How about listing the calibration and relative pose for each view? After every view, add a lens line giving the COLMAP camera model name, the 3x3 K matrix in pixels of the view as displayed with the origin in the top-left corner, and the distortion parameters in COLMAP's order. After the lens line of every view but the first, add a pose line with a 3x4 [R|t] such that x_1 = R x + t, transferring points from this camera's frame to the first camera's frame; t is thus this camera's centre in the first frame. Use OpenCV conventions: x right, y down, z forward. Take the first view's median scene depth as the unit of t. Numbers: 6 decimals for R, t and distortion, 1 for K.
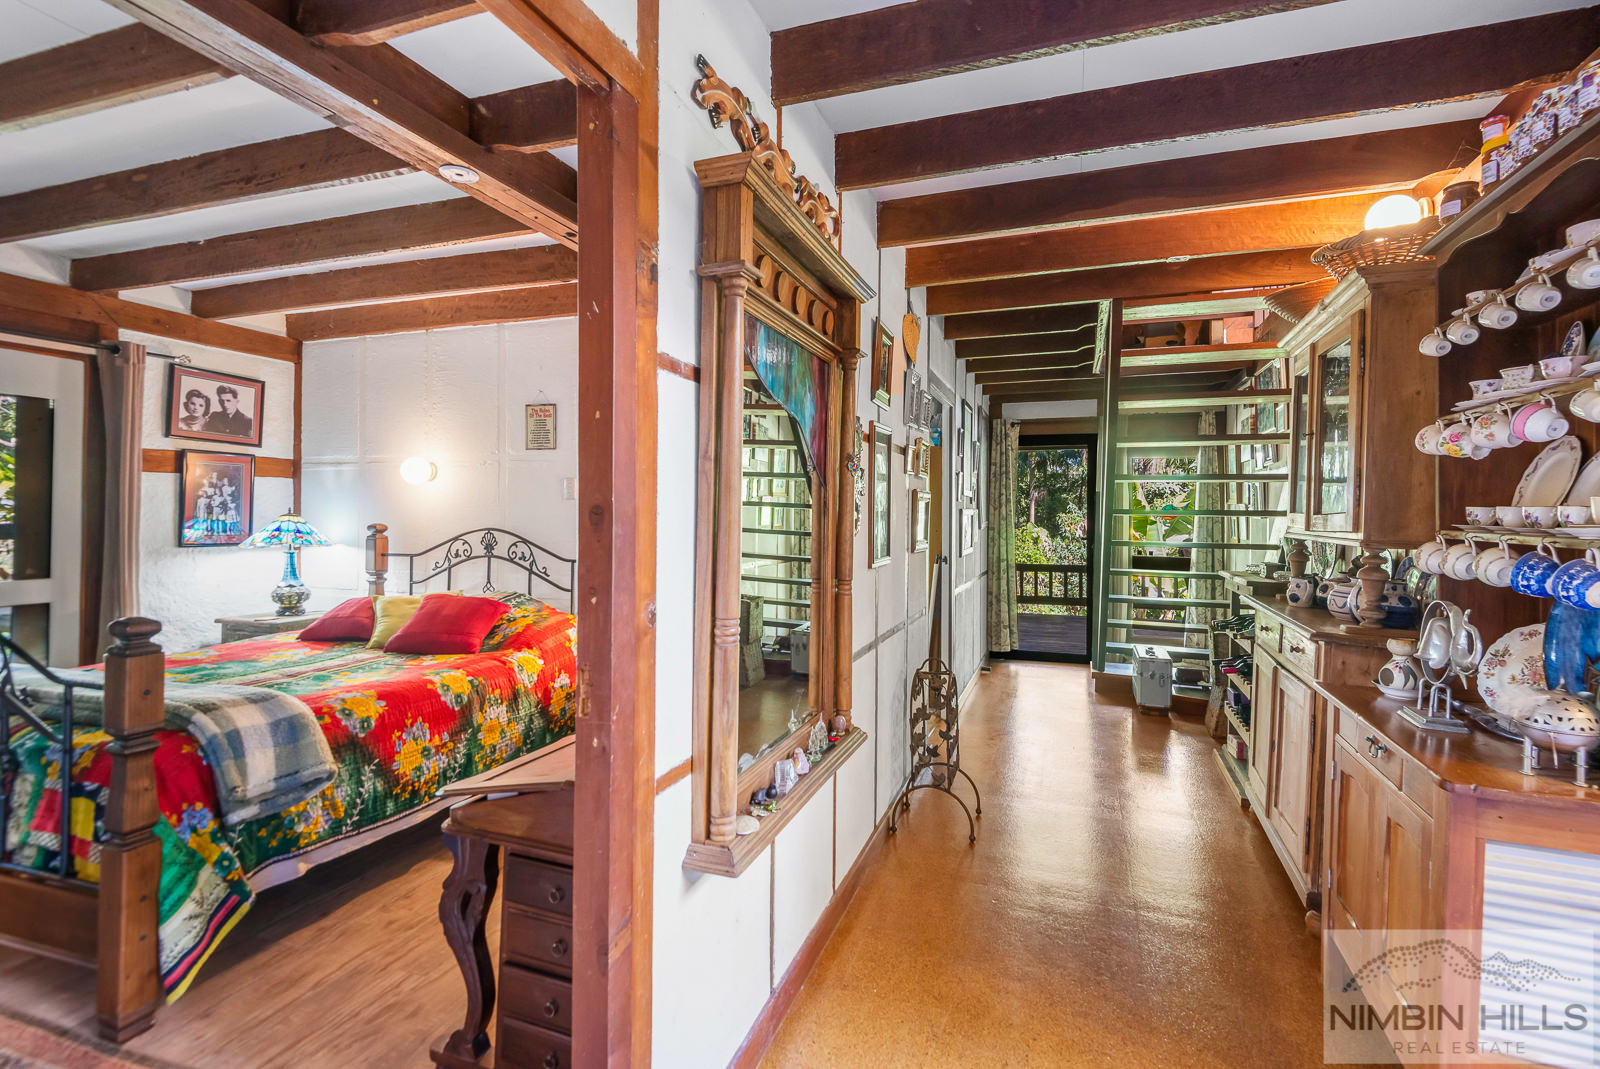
lens RADIAL K [[765.5, 0, 818.1], [0, 765.5, 514.2], [0, 0, 1]] dist [0.042608, -0.025619]
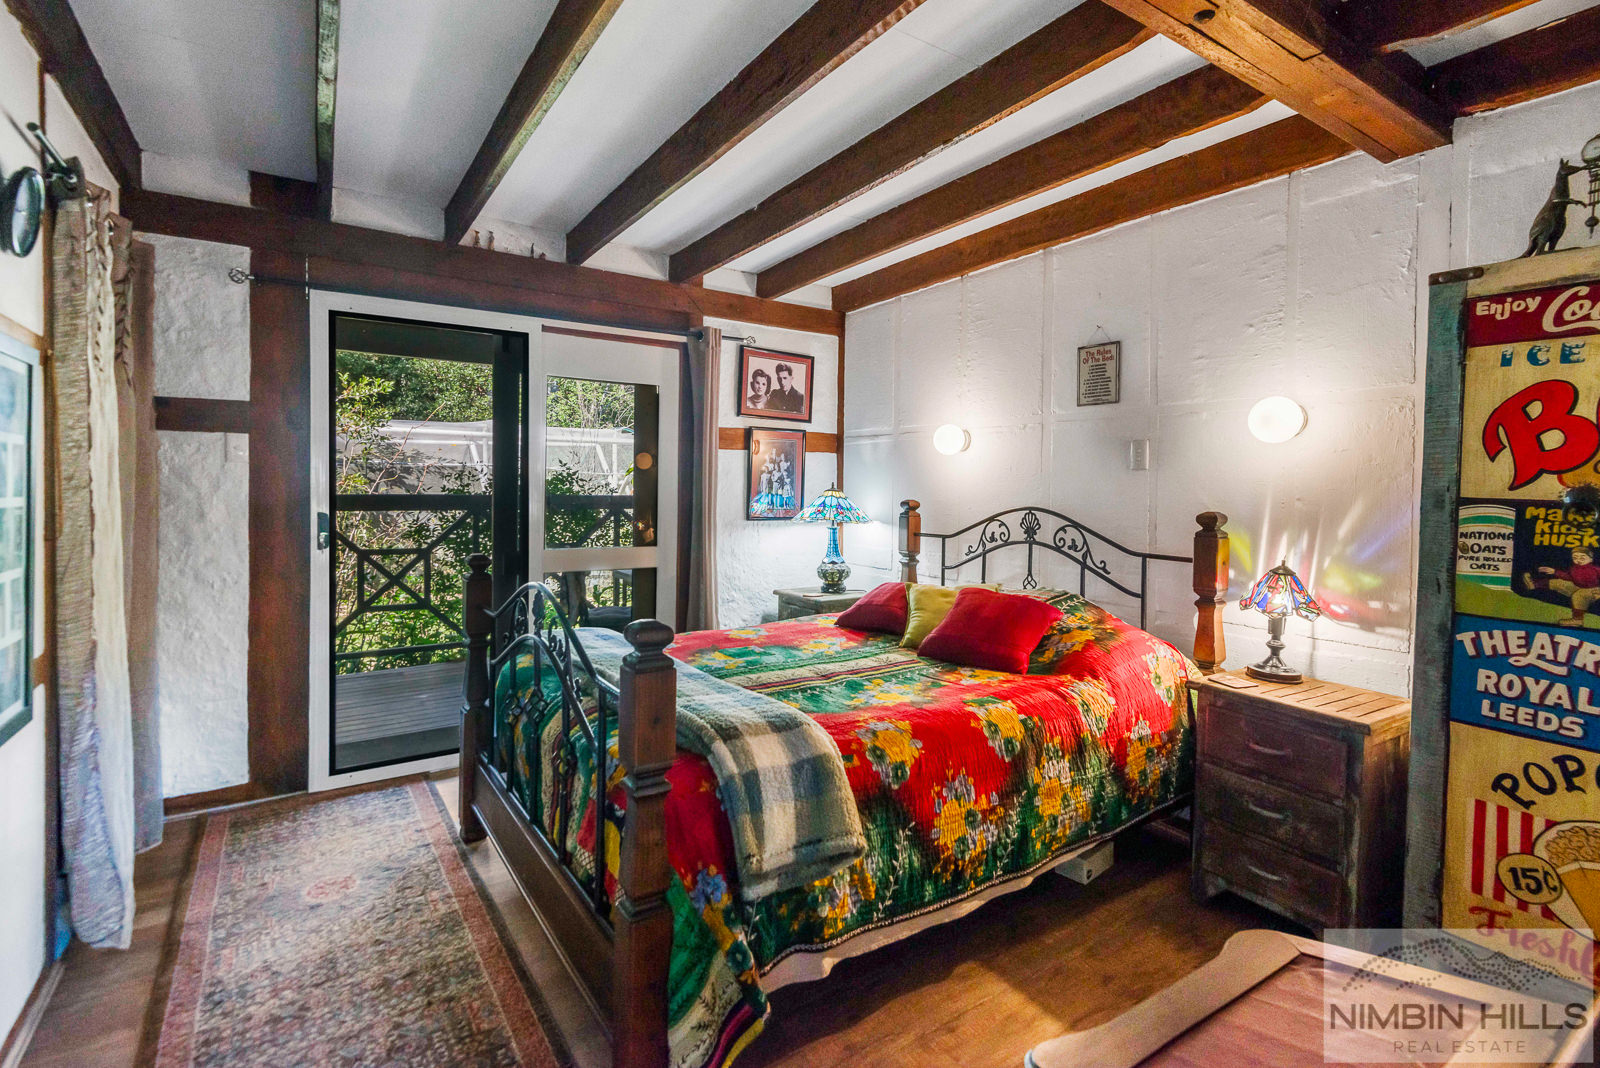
lens RADIAL K [[769.3, 0, 820.1], [0, 769.3, 506.2], [0, 0, 1]] dist [0.048246, -0.036282]
pose [[0.807956, 0.015775, -0.589032, -0.158907], [-0.003013, 0.999739, 0.022643, -0.000766], [0.589235, -0.016520, 0.807793, 0.270085]]
